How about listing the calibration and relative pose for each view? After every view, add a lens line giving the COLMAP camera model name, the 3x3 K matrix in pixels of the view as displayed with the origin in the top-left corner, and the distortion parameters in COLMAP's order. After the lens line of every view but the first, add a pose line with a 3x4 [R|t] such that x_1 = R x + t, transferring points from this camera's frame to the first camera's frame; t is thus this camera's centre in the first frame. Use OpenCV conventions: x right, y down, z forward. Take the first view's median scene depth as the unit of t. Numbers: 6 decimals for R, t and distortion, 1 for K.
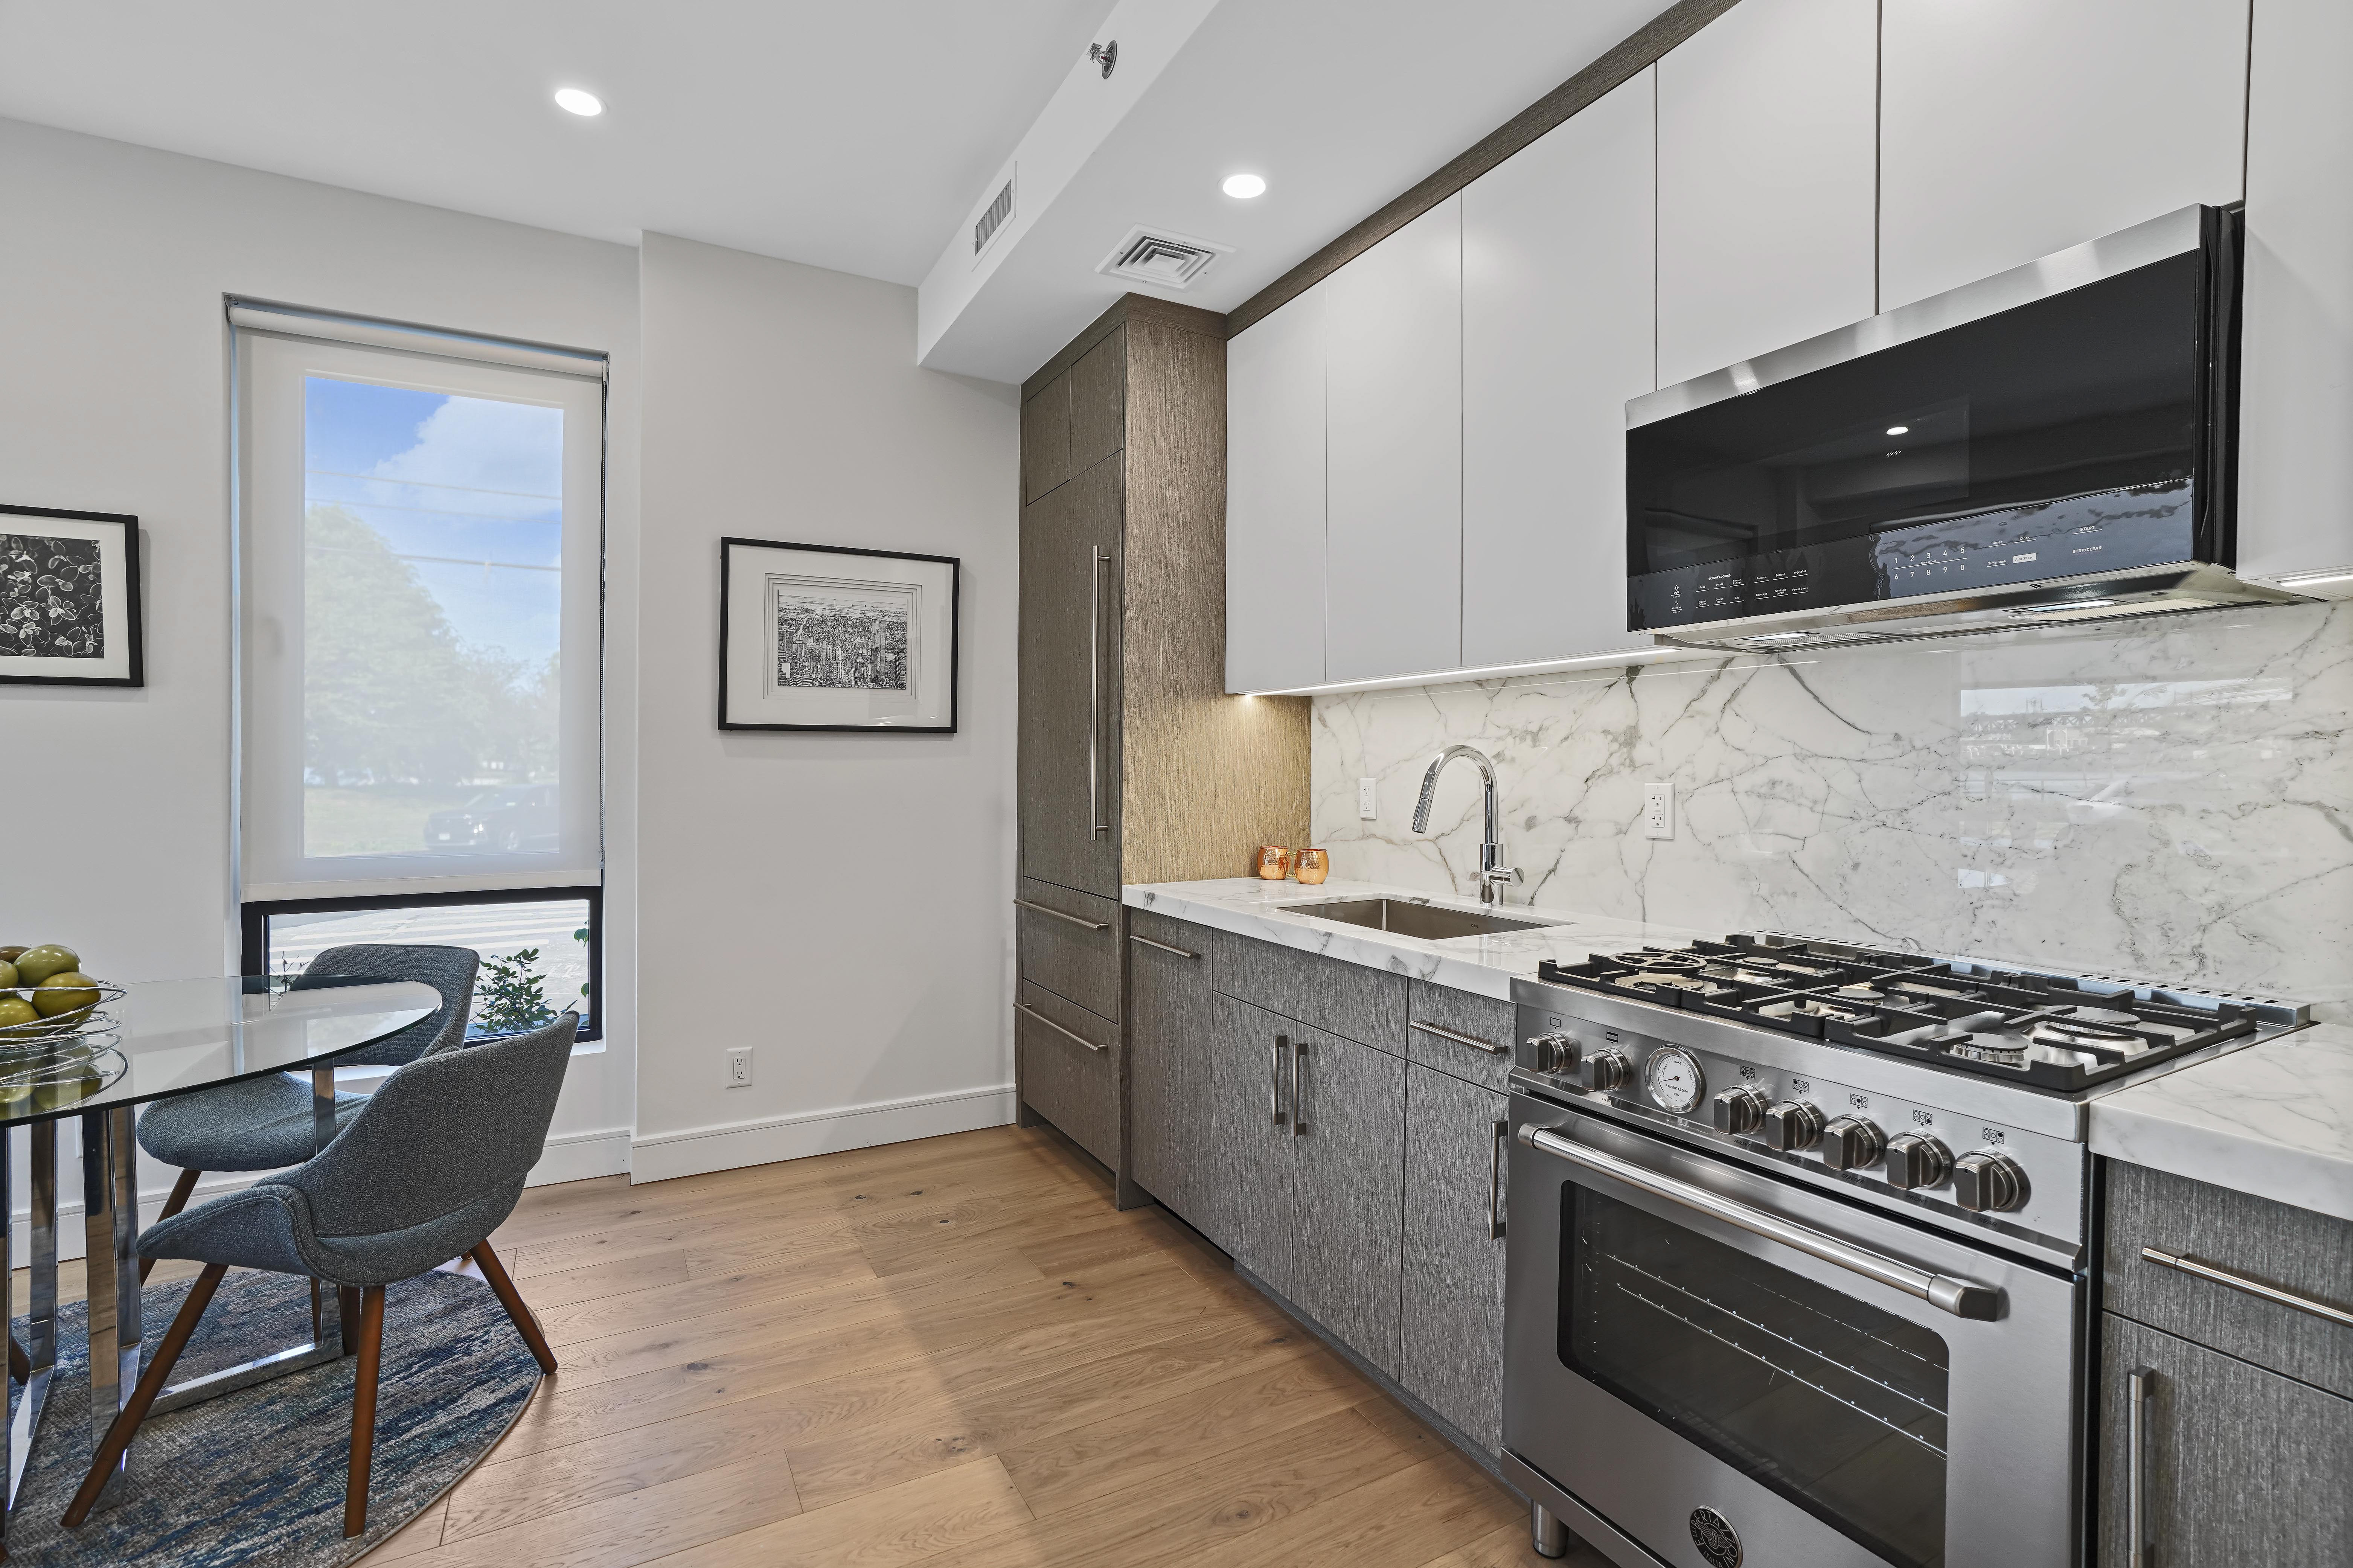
lens RADIAL K [[1093.8, 0, 1187.9], [0, 1093.8, 763.8], [0, 0, 1]] dist [-0.047665, 0.019662]
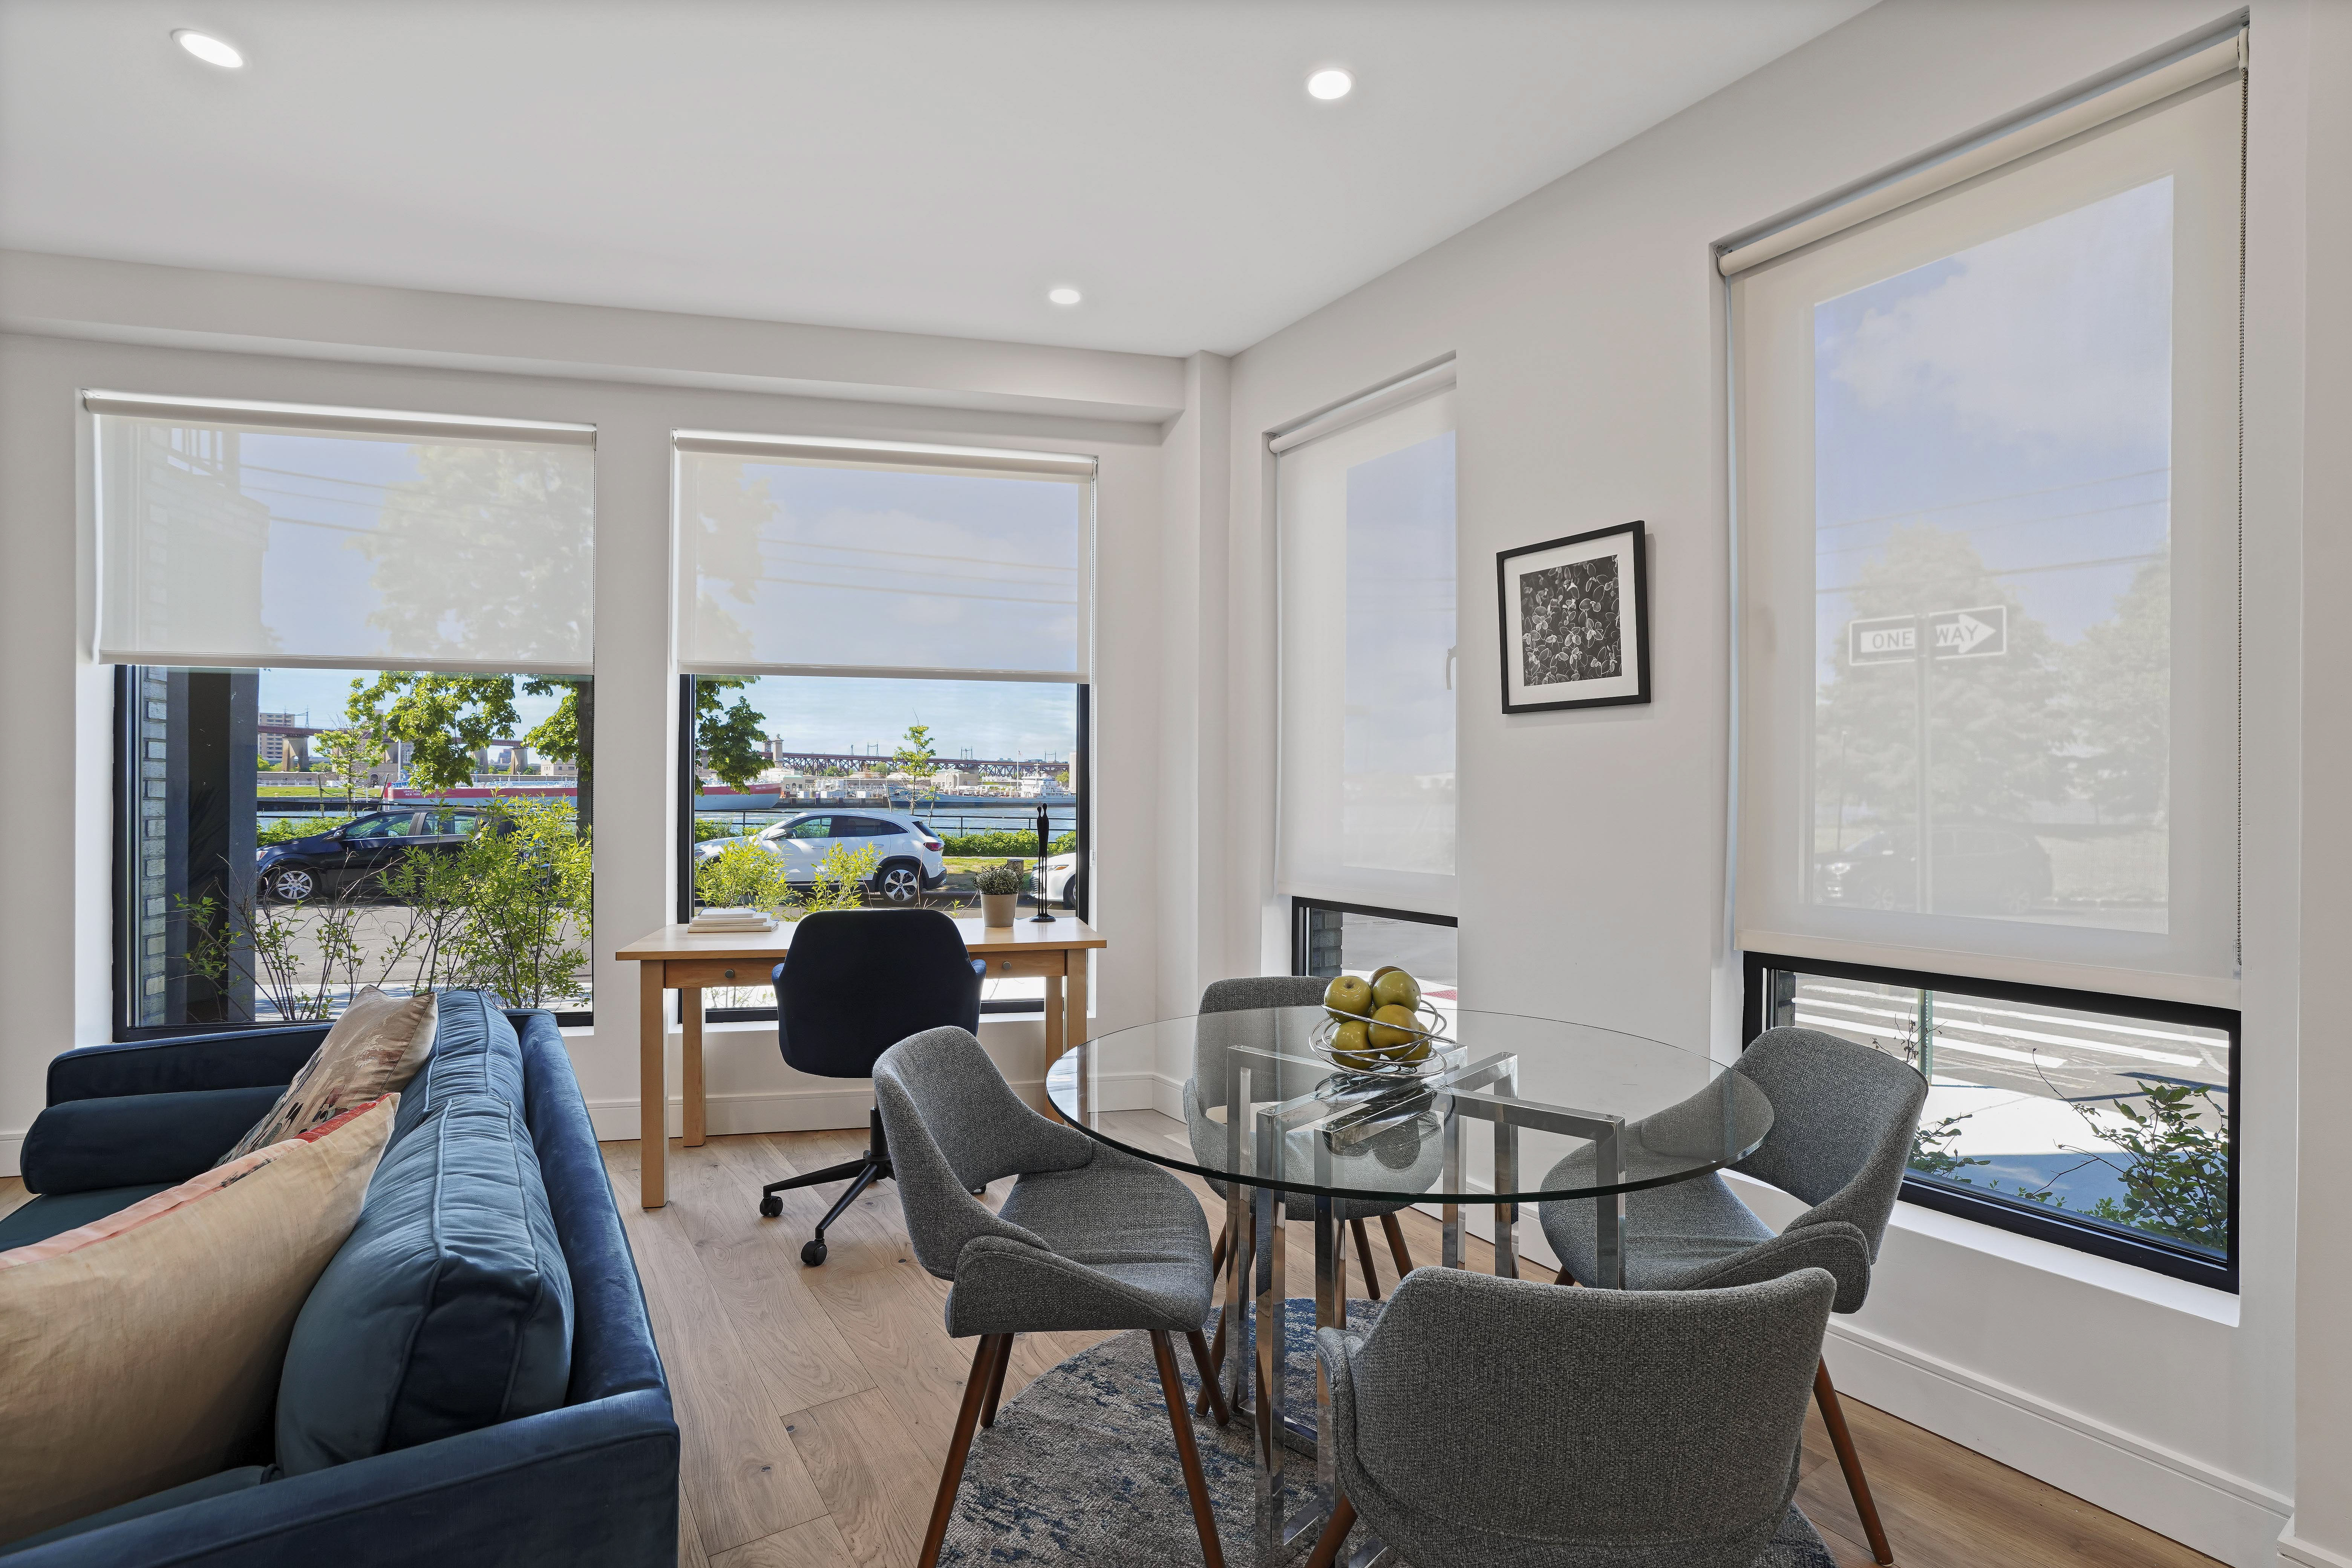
lens RADIAL K [[1093.2, 0, 1205.3], [0, 1093.2, 793.7], [0, 0, 1]] dist [-0.047665, 0.019662]
pose [[0.107711, 0.002443, -0.994179, -0.085690], [-0.003020, 0.999993, 0.002130, 0.006698], [0.994178, 0.002773, 0.107717, 0.534729]]
